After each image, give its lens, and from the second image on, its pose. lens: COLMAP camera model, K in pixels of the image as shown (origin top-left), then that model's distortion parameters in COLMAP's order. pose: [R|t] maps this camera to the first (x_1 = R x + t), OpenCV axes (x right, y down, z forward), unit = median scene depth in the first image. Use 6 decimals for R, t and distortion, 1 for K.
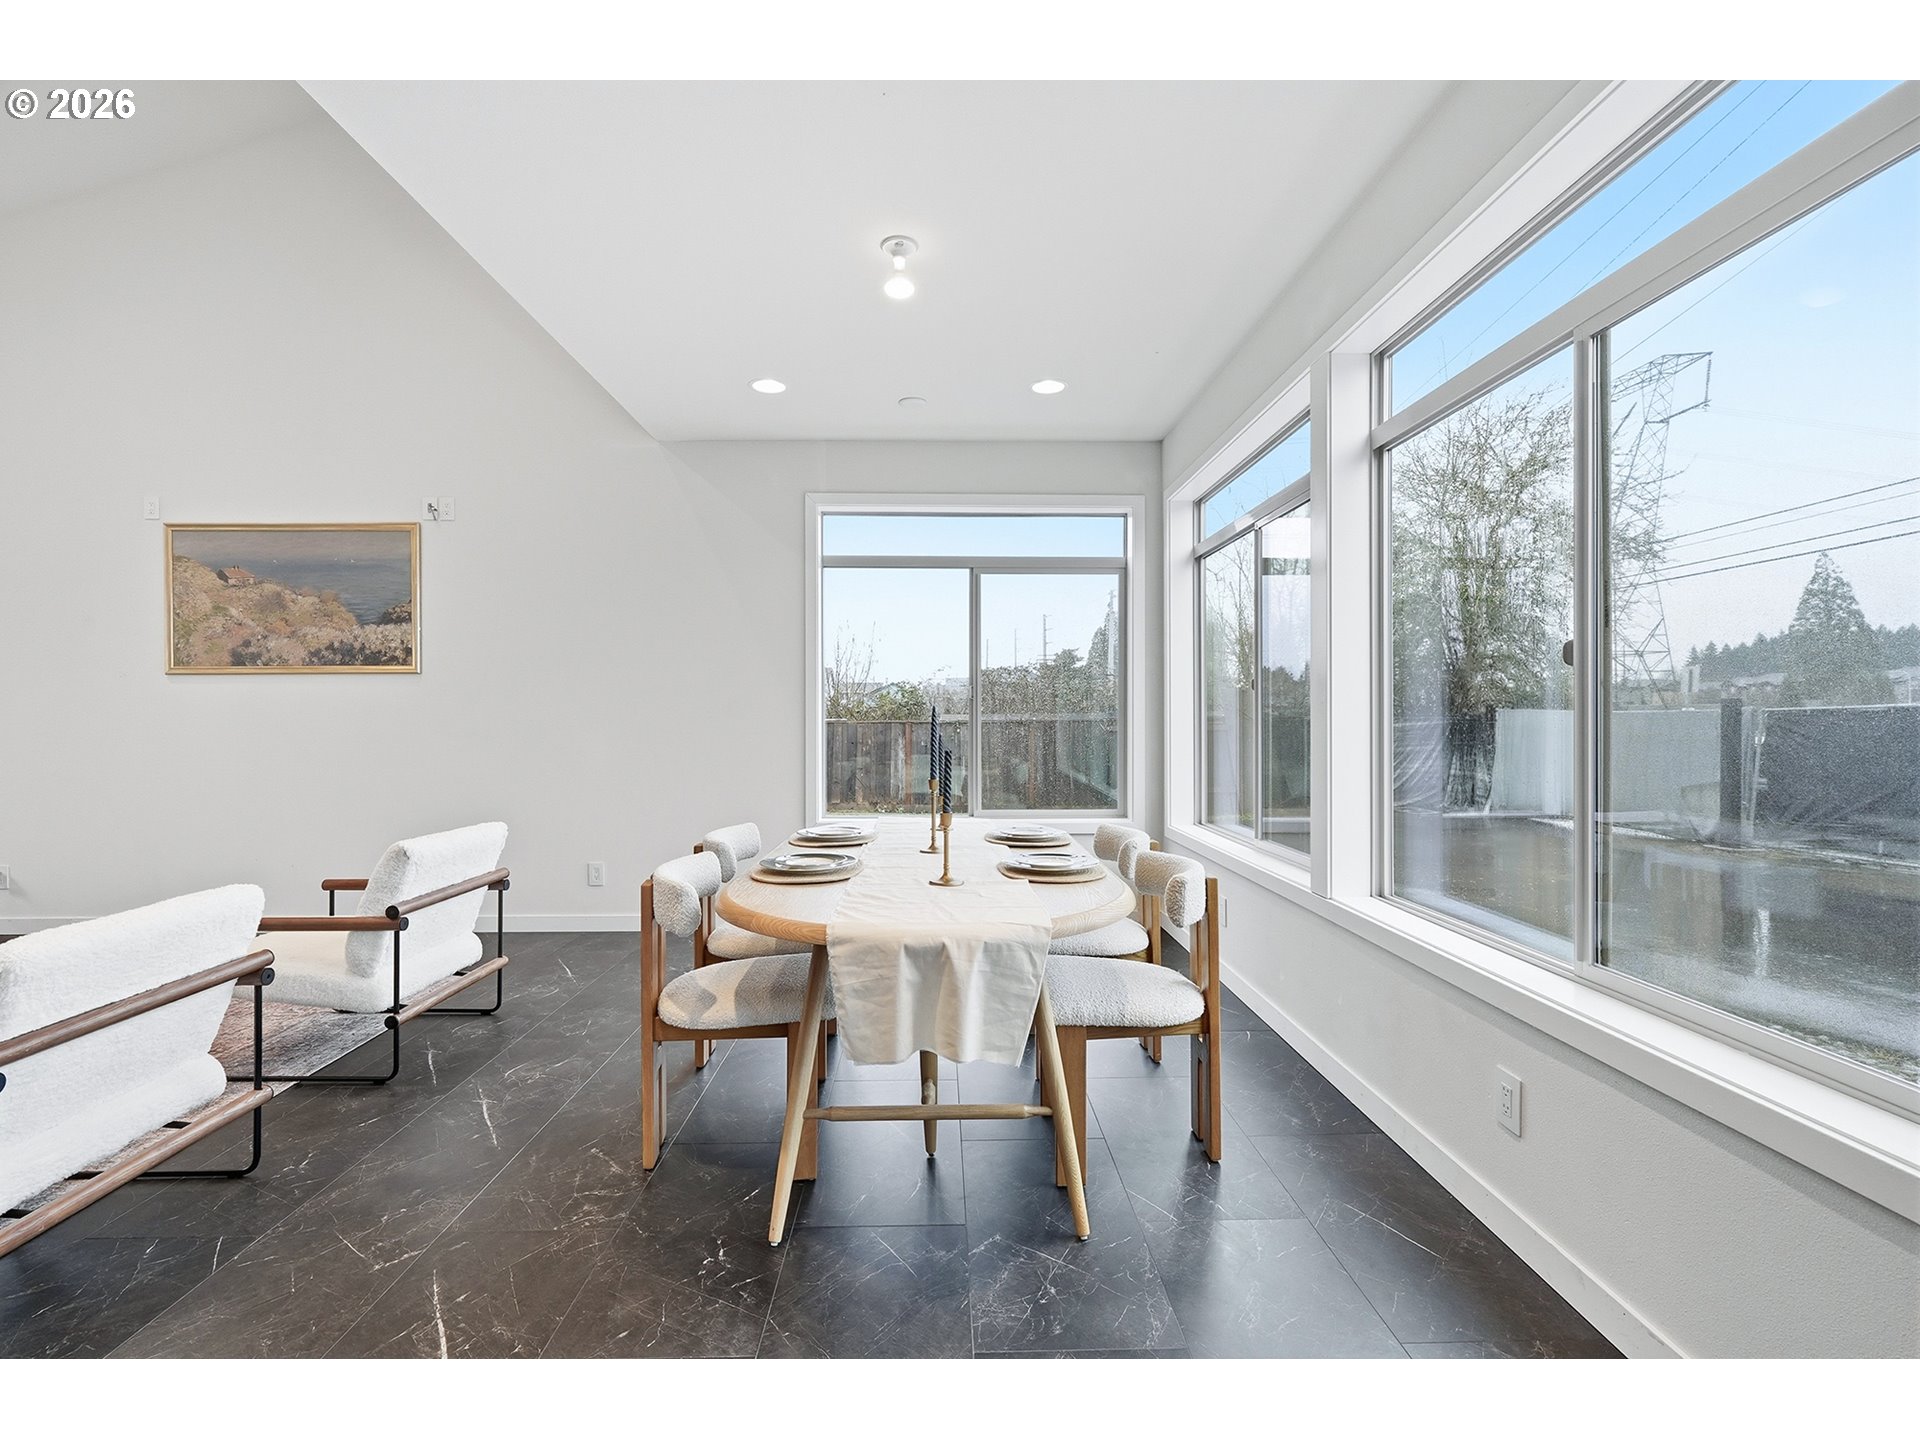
lens RADIAL K [[866.1, 0, 960.0], [0, 866.1, 720.0], [0, 0, 1]] dist [-0.000351, 0.000437]
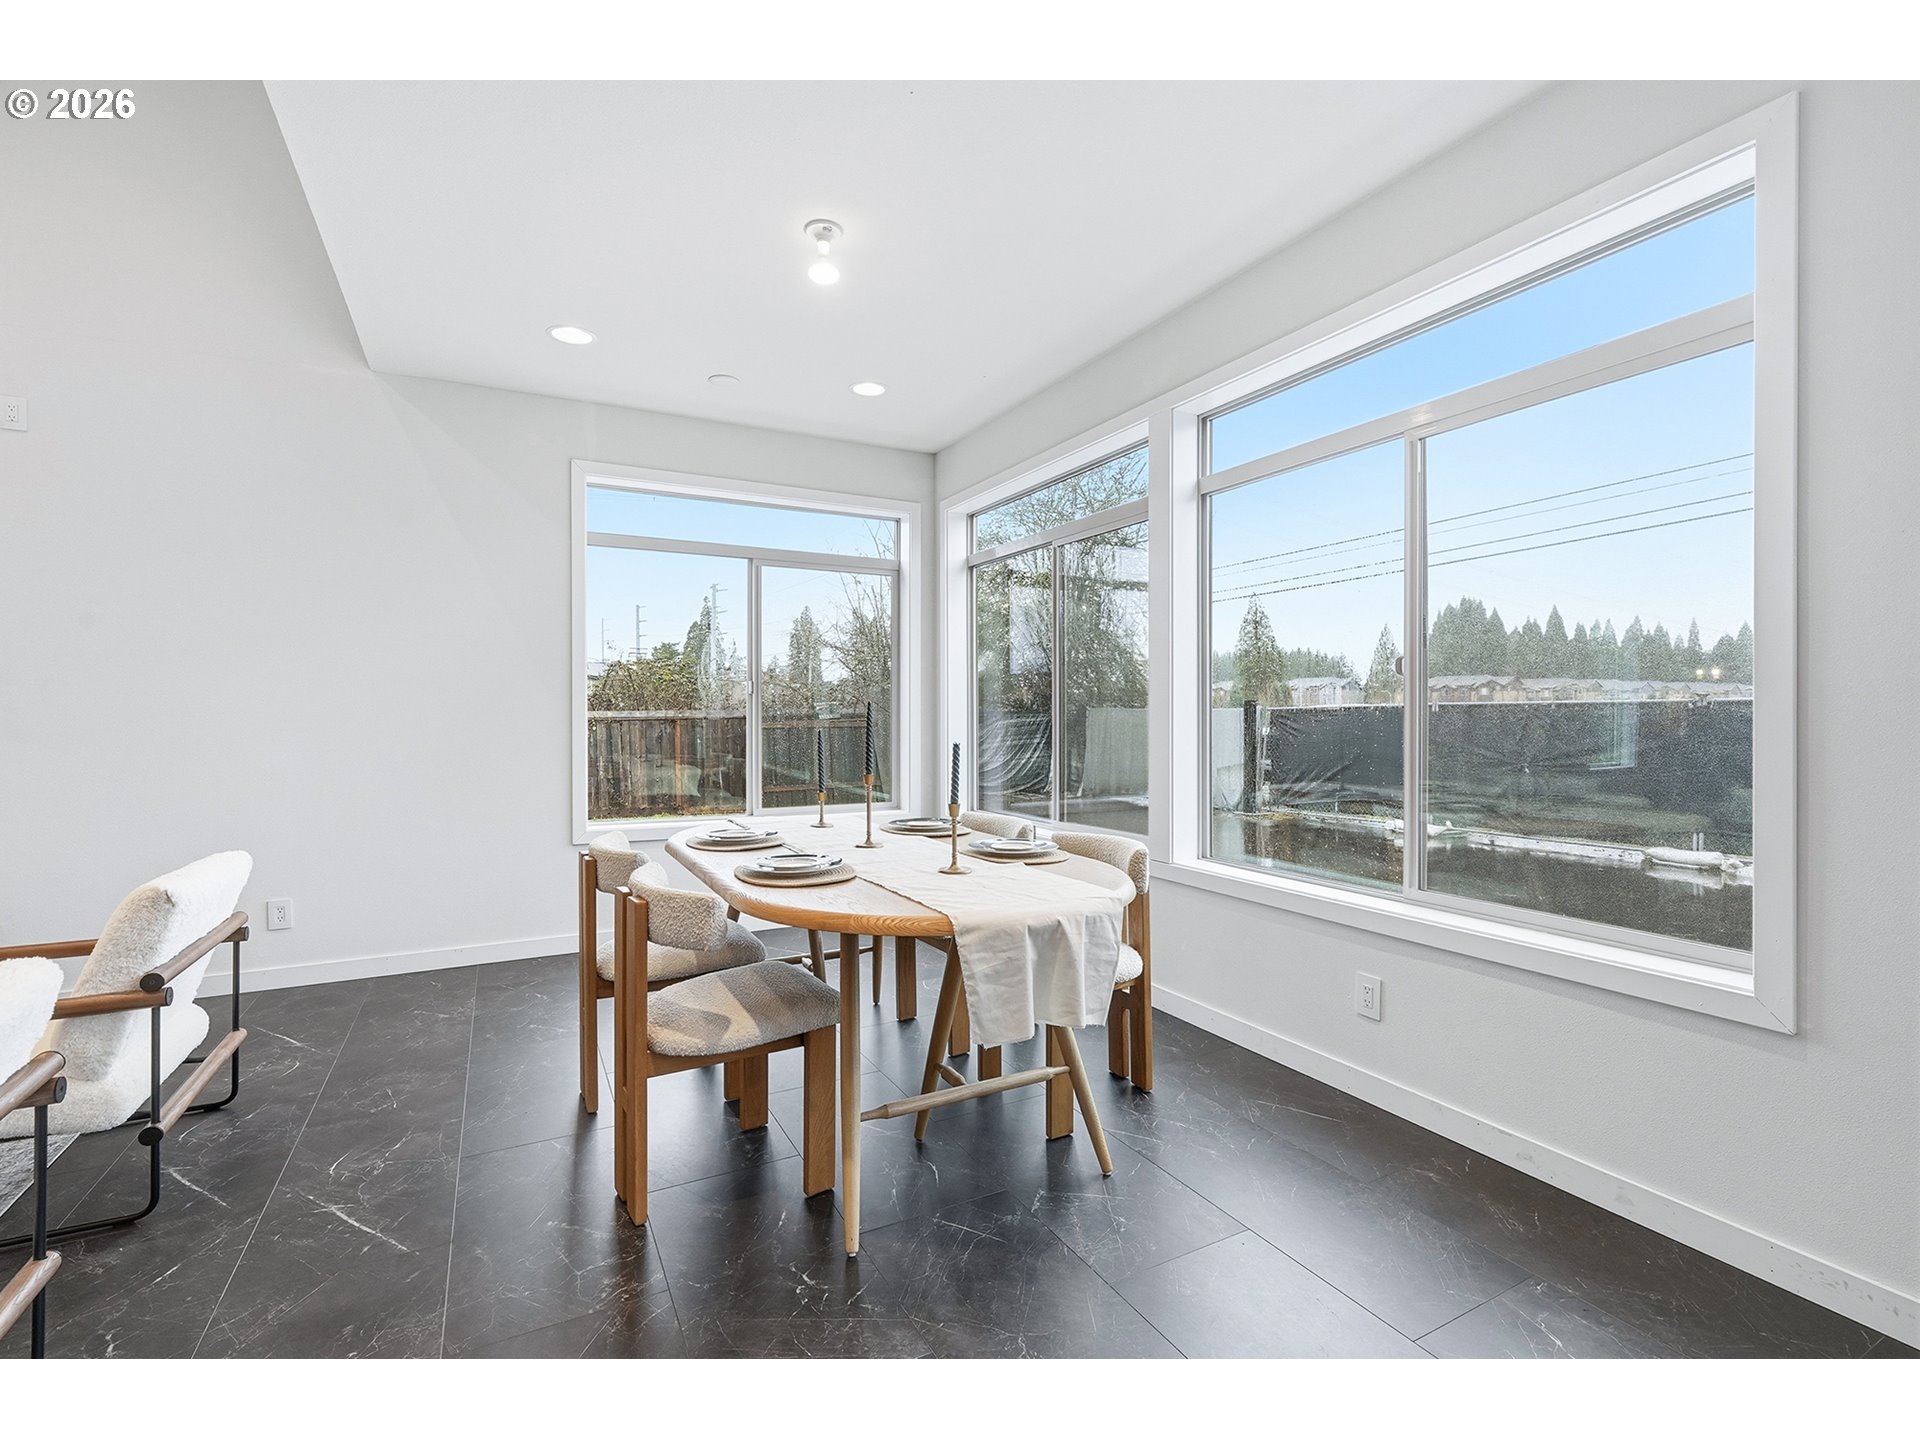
lens RADIAL K [[866.1, 0, 960.0], [0, 866.1, 720.0], [0, 0, 1]] dist [-0.000351, 0.000437]
pose [[0.894475, -0.002511, 0.447111, -0.306969], [0.001109, 0.999994, 0.003397, 0.001906], [-0.447116, -0.002543, 0.894472, 0.045539]]
